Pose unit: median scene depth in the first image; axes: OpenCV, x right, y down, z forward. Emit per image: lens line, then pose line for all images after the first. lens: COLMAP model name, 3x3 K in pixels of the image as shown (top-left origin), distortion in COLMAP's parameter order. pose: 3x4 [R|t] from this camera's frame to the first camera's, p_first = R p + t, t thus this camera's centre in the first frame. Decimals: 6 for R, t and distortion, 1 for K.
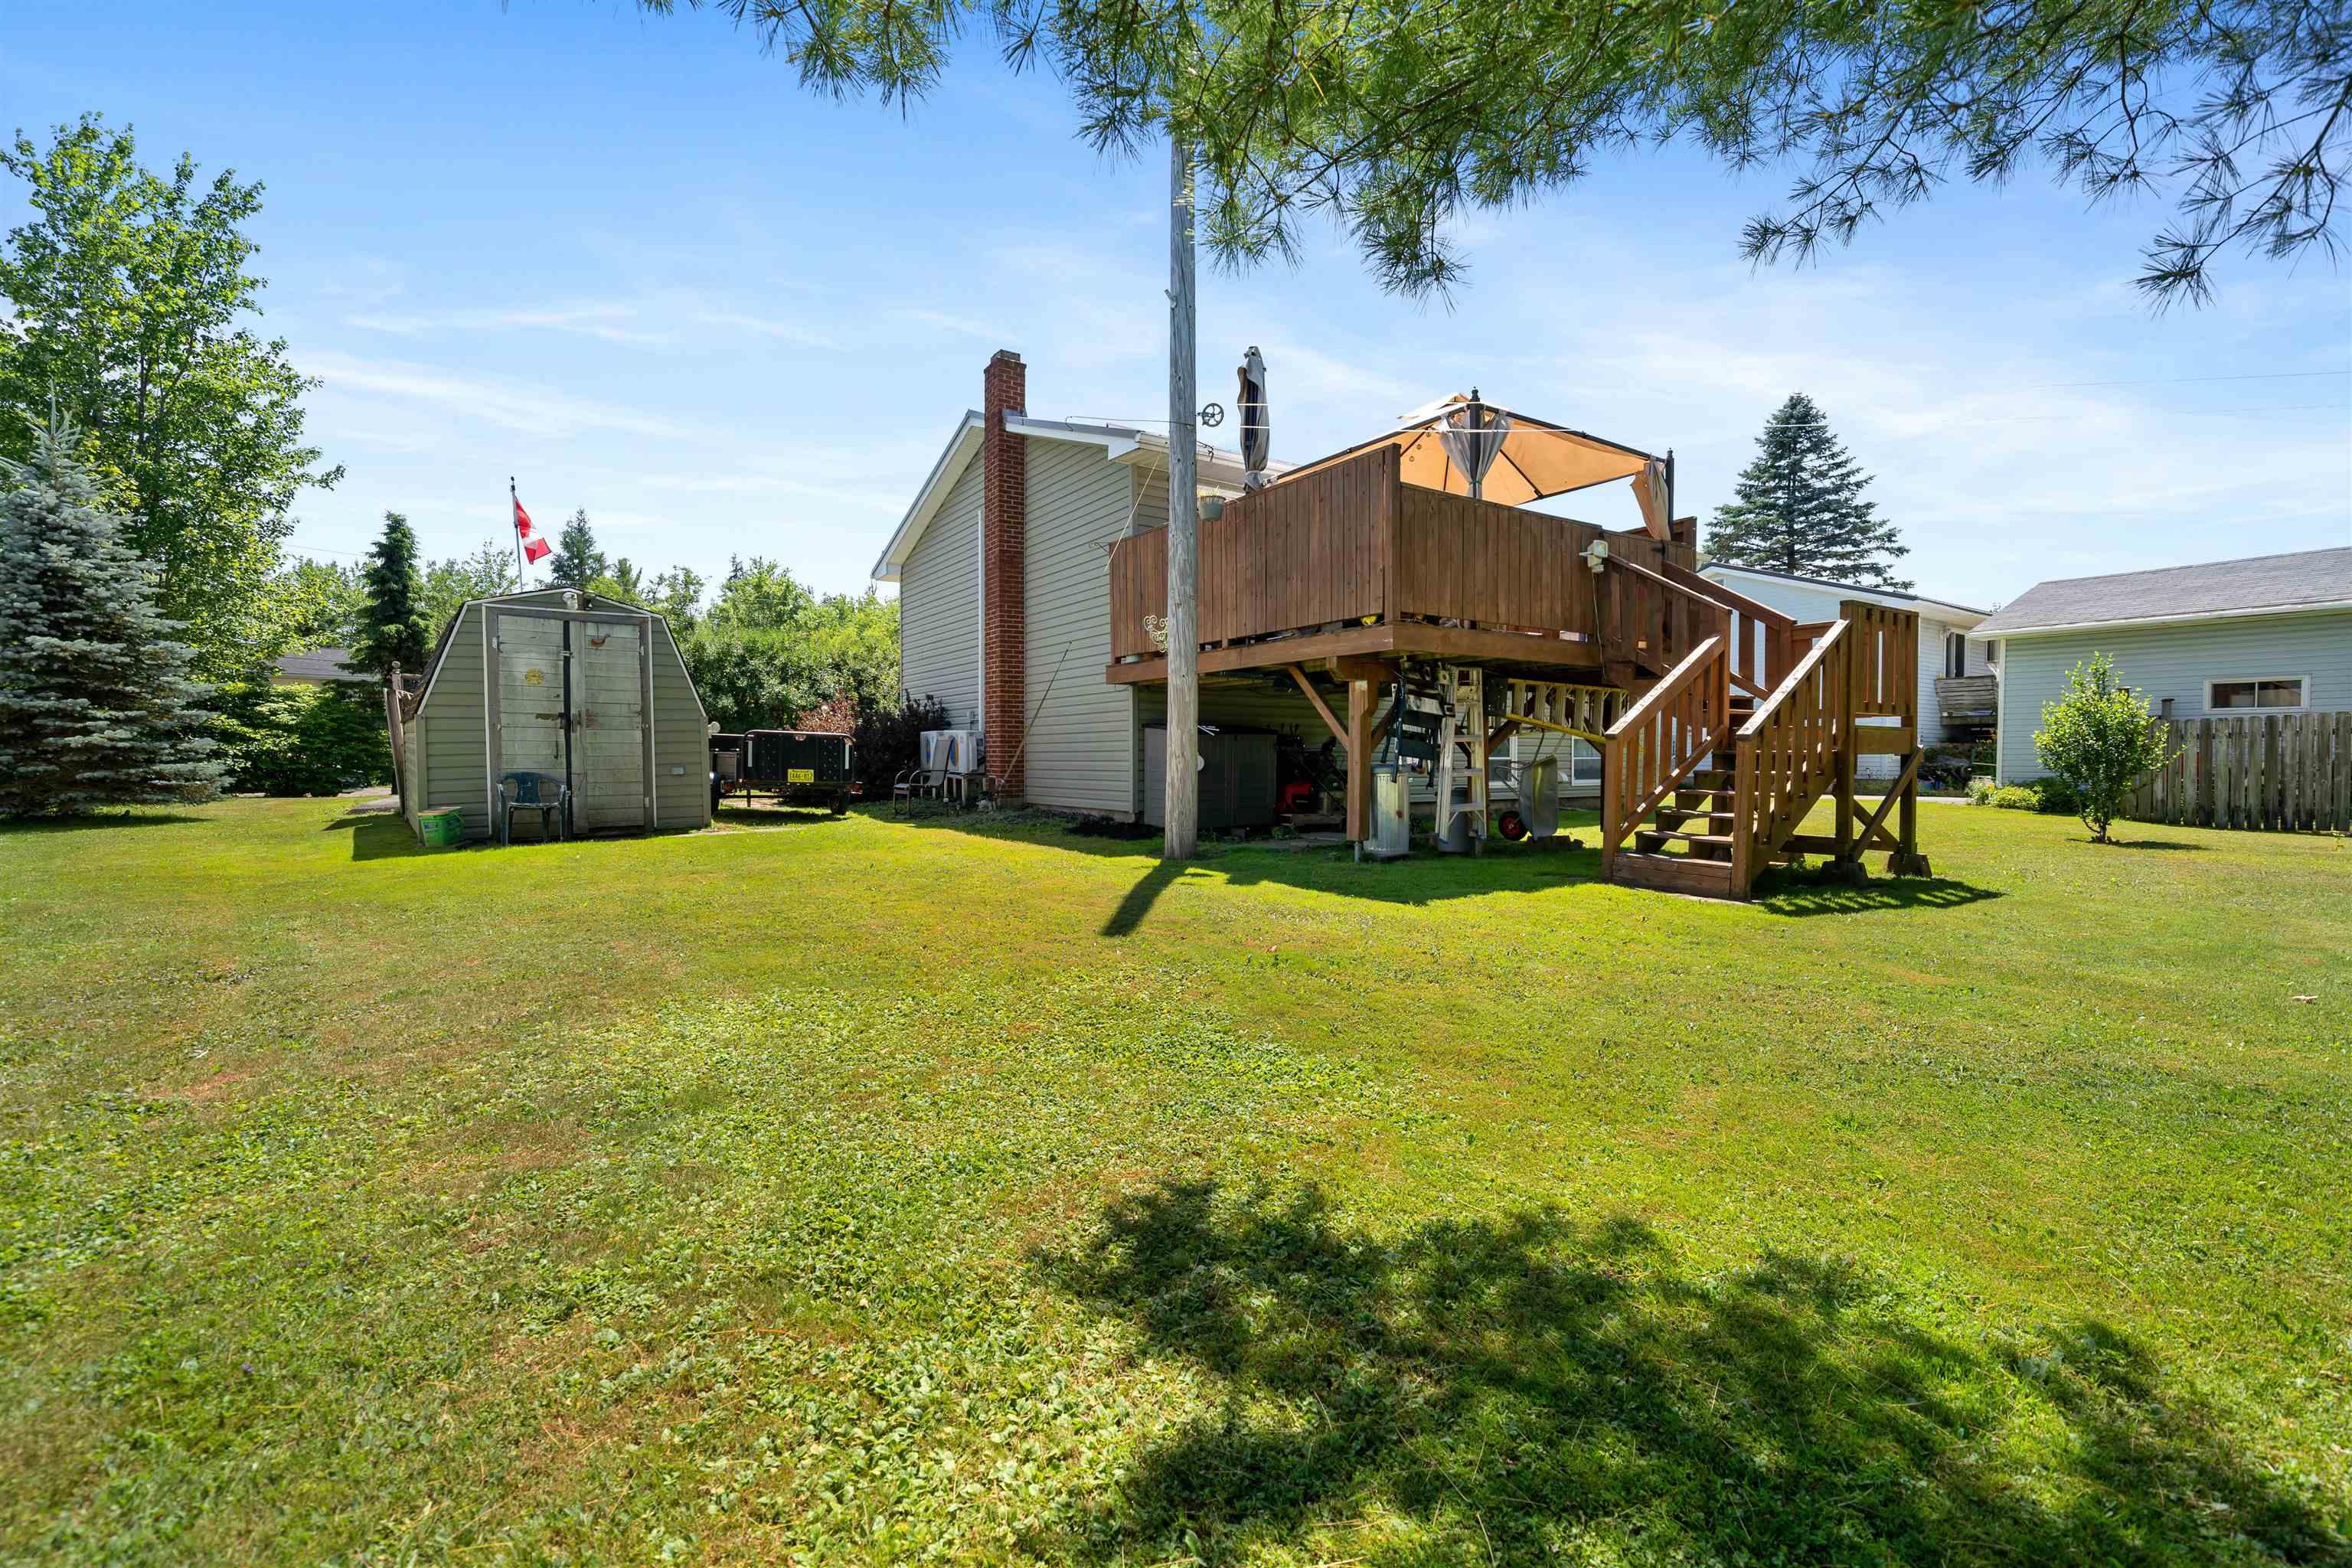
lens RADIAL K [[979.3, 0, 1170.9], [0, 979.3, 784.0], [0, 0, 1]] dist [-0.001530, -0.000546]
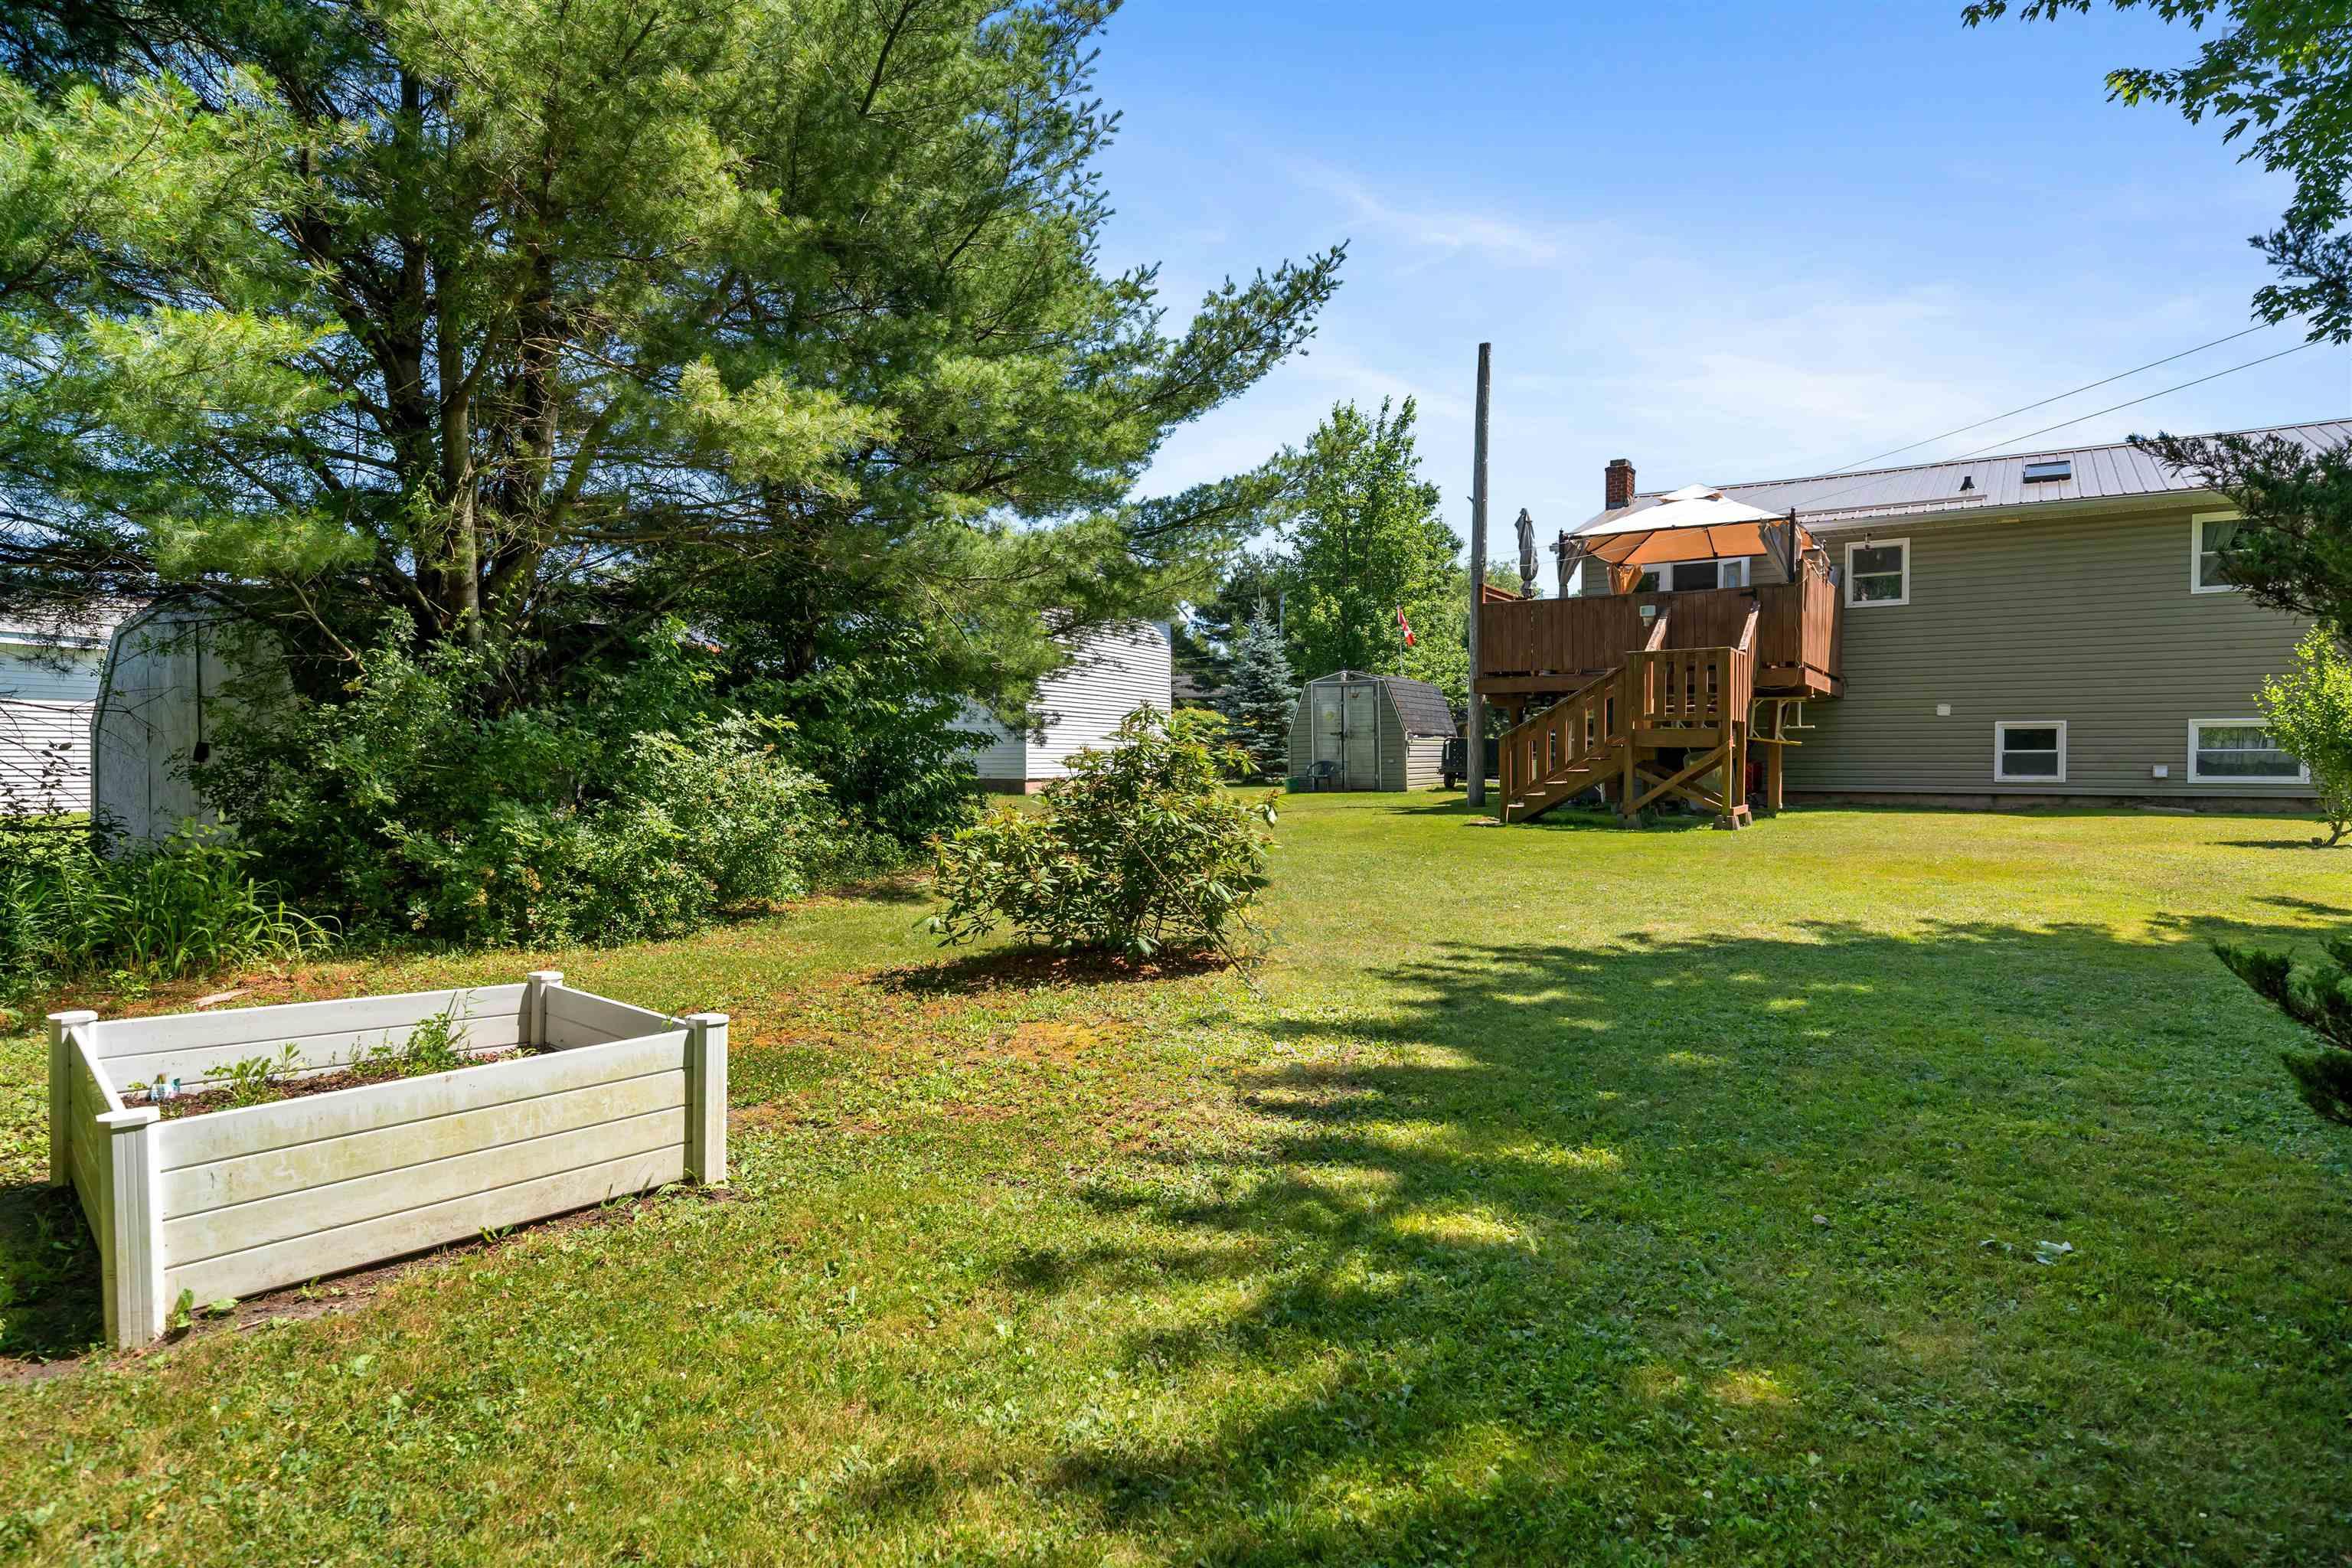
lens RADIAL K [[1272.2, 0, 1175.3], [0, 1272.2, 783.2], [0, 0, 1]] dist [0.000437, 0.000006]
pose [[0.400736, 0.017169, -0.916032, 1.923967], [-0.023538, 0.999687, 0.008439, 0.024290], [0.915891, 0.018180, 0.401015, -0.447268]]
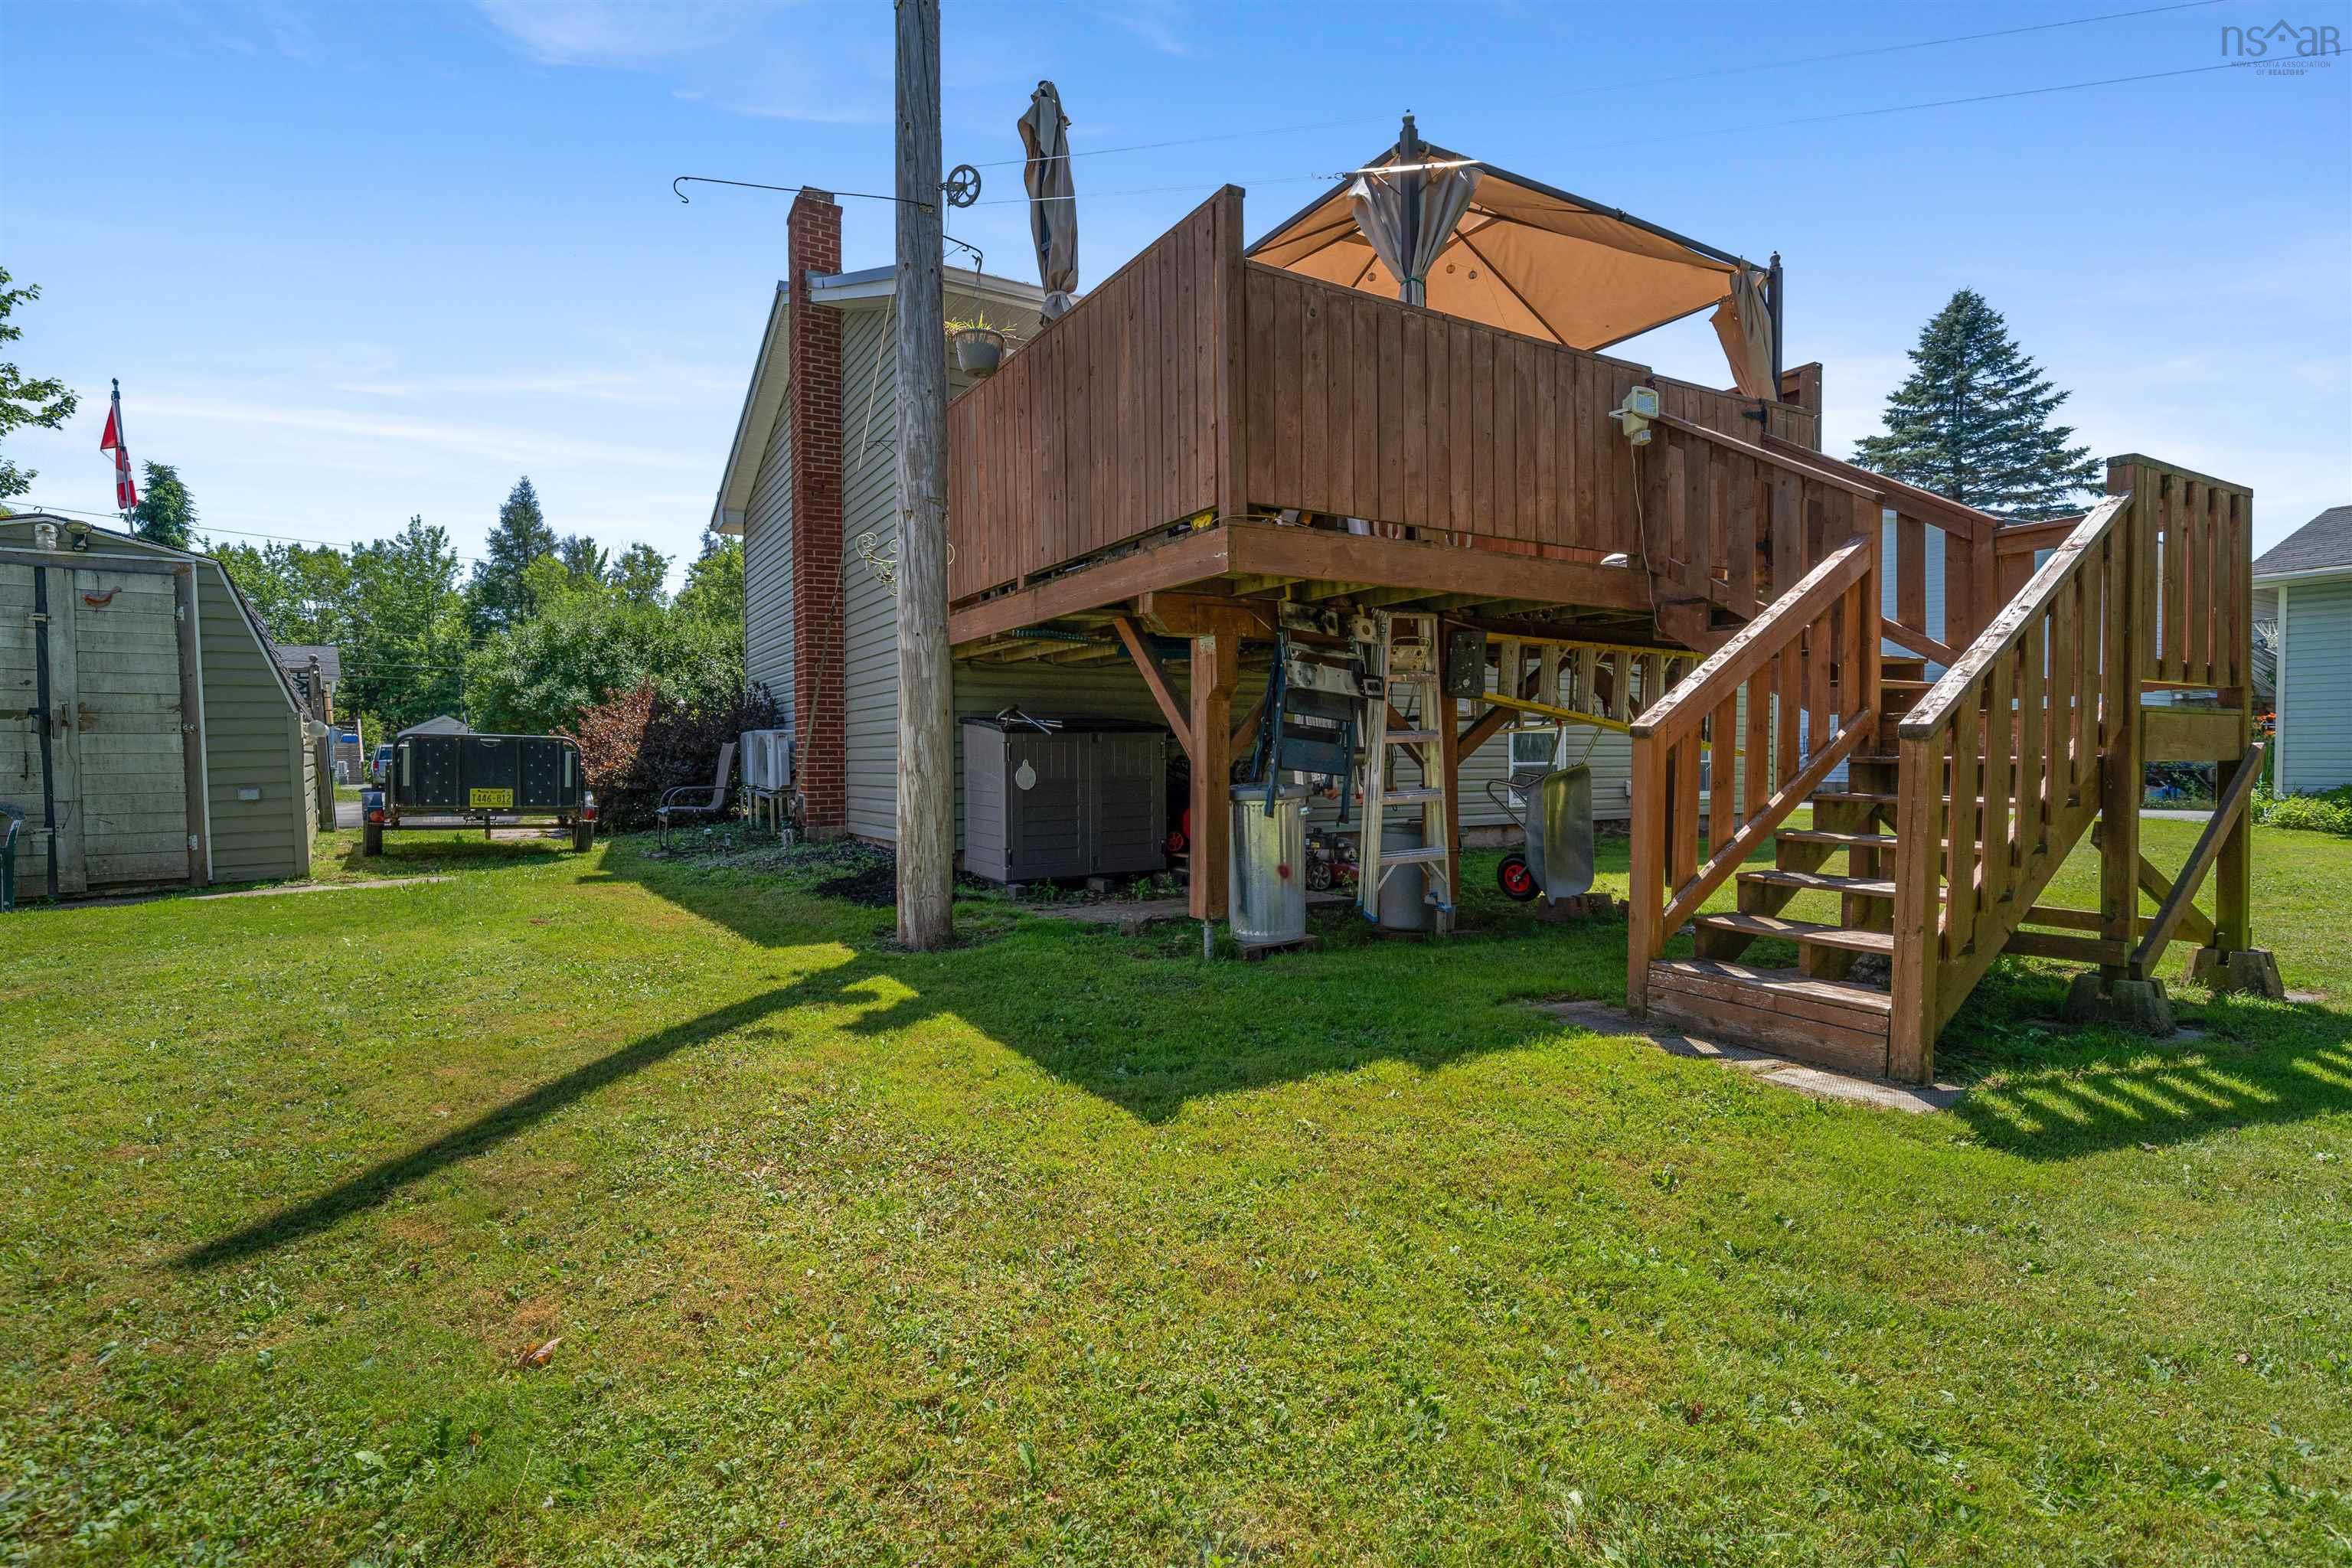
lens RADIAL K [[1103.5, 0, 1178.8], [0, 1103.5, 783.7], [0, 0, 1]] dist [-0.000225, 0.001807]
pose [[0.998902, -0.006278, -0.046418, 0.193166], [0.006082, 0.999972, -0.004349, -0.016924], [0.046444, 0.004062, 0.998913, 0.341727]]
